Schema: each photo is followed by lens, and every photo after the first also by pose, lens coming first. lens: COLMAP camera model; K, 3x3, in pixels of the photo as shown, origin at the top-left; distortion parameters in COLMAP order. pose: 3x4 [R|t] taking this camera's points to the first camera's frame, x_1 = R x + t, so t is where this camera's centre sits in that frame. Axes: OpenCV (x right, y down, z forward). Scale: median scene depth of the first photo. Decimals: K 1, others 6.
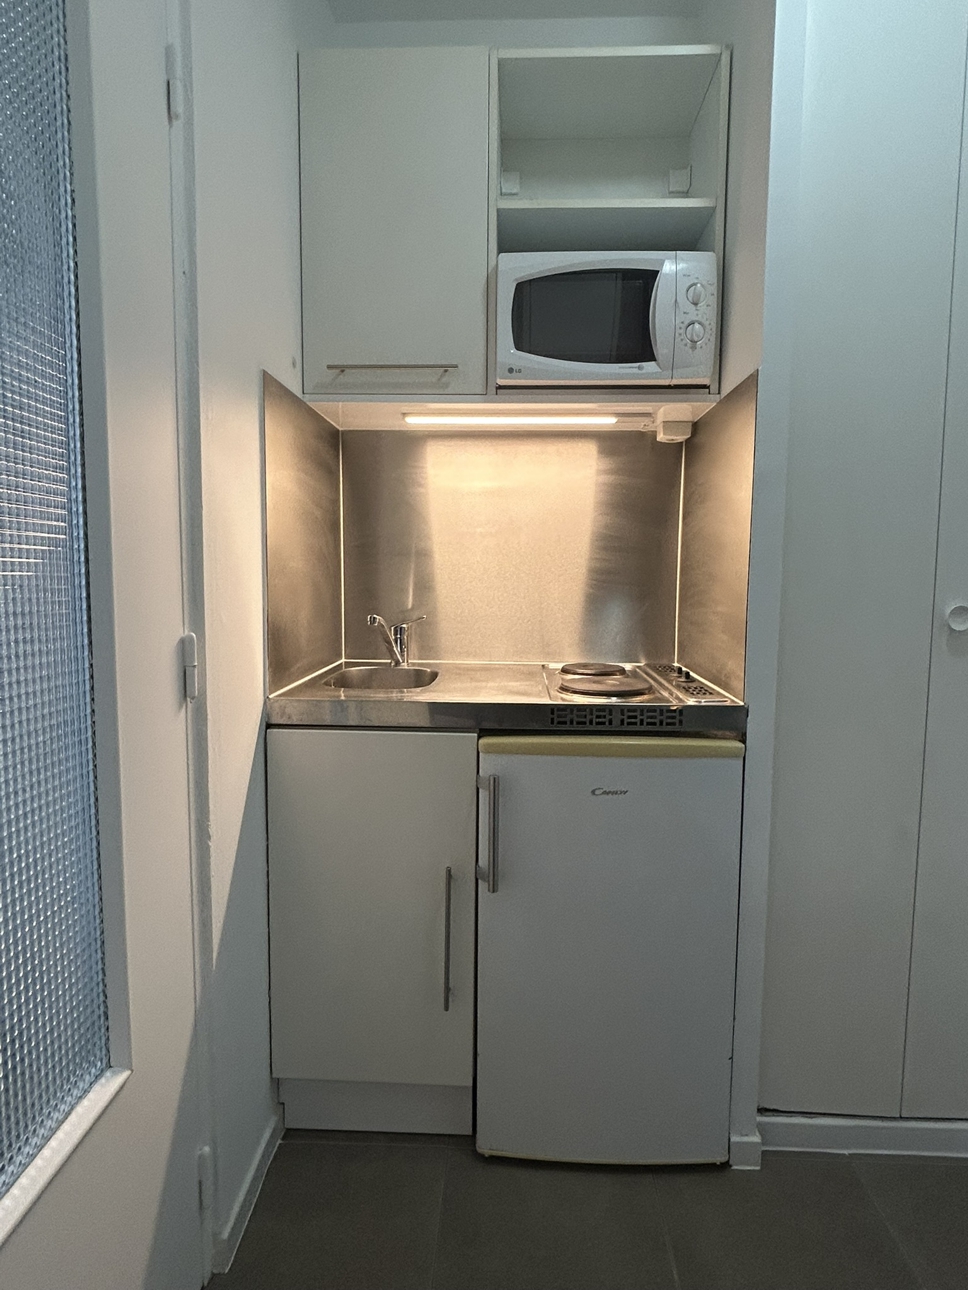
lens RADIAL K [[740.9, 0, 485.5], [0, 740.9, 638.9], [0, 0, 1]] dist [0.001165, 0.001554]
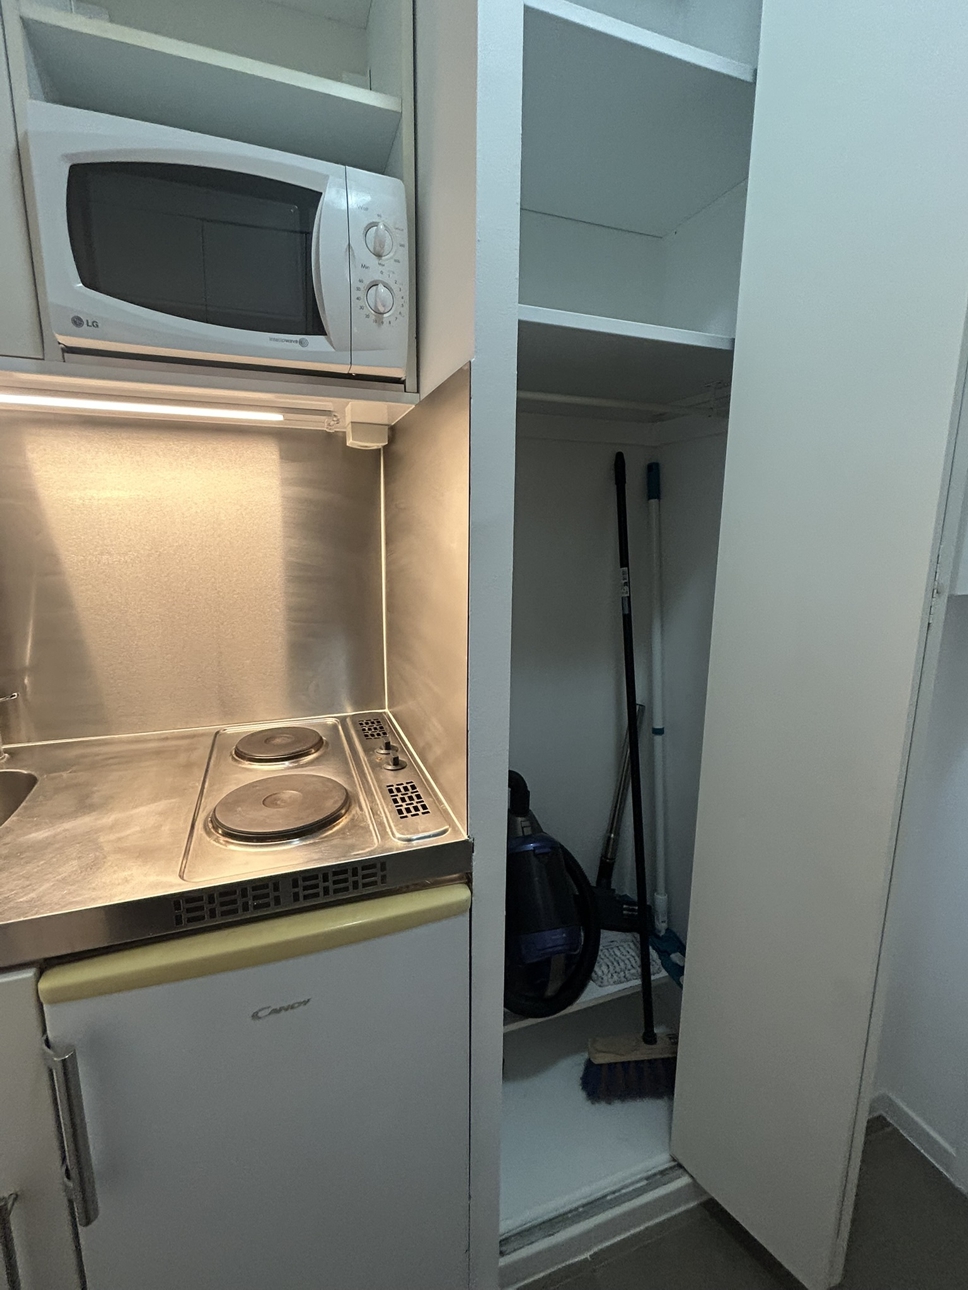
lens RADIAL K [[601.2, 0, 490.0], [0, 601.2, 643.4], [0, 0, 1]] dist [-0.001304, 0.001725]
pose [[0.923382, -0.069565, 0.377528, 0.142462], [0.032908, 0.994168, 0.102702, -0.146687], [-0.382470, -0.082409, 0.920285, 0.414867]]
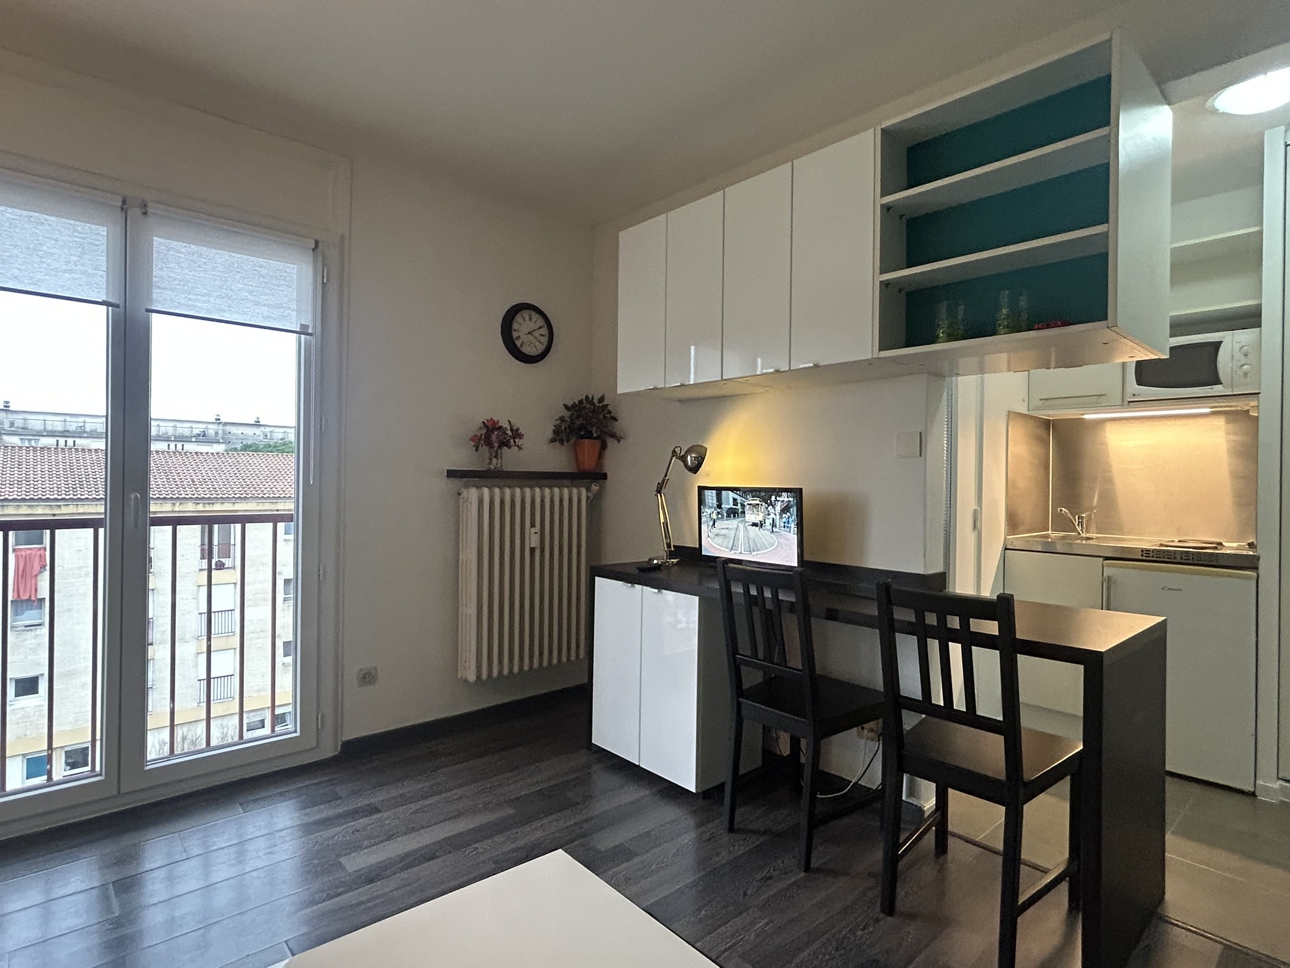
lens RADIAL K [[680.5, 0, 648.8], [0, 680.5, 481.5], [0, 0, 1]] dist [0.002432, 0.002249]
pose [[0.699771, 0.000276, -0.714367, 0.468466], [-0.070832, 0.995099, -0.069000, 0.123454], [0.710847, 0.098885, 0.696361, -1.369543]]
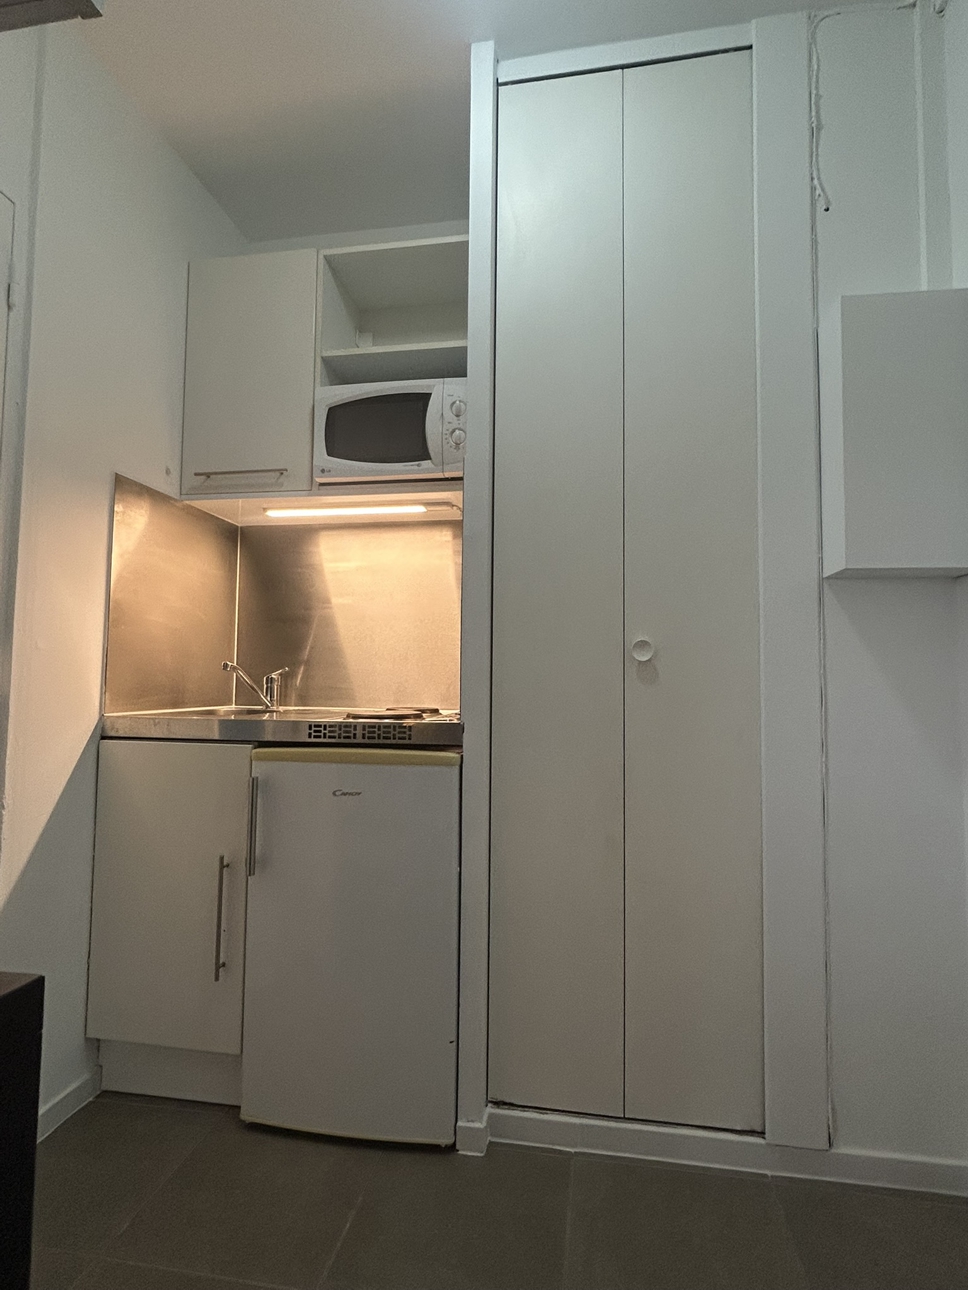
lens RADIAL K [[680.5, 0, 489.5], [0, 680.5, 641.3], [0, 0, 1]] dist [0.002432, 0.002249]
pose [[0.991828, -0.005748, -0.127455, 0.483903], [-0.013772, 0.988324, -0.151743, 0.112994], [0.126839, 0.152259, 0.980168, -0.091604]]
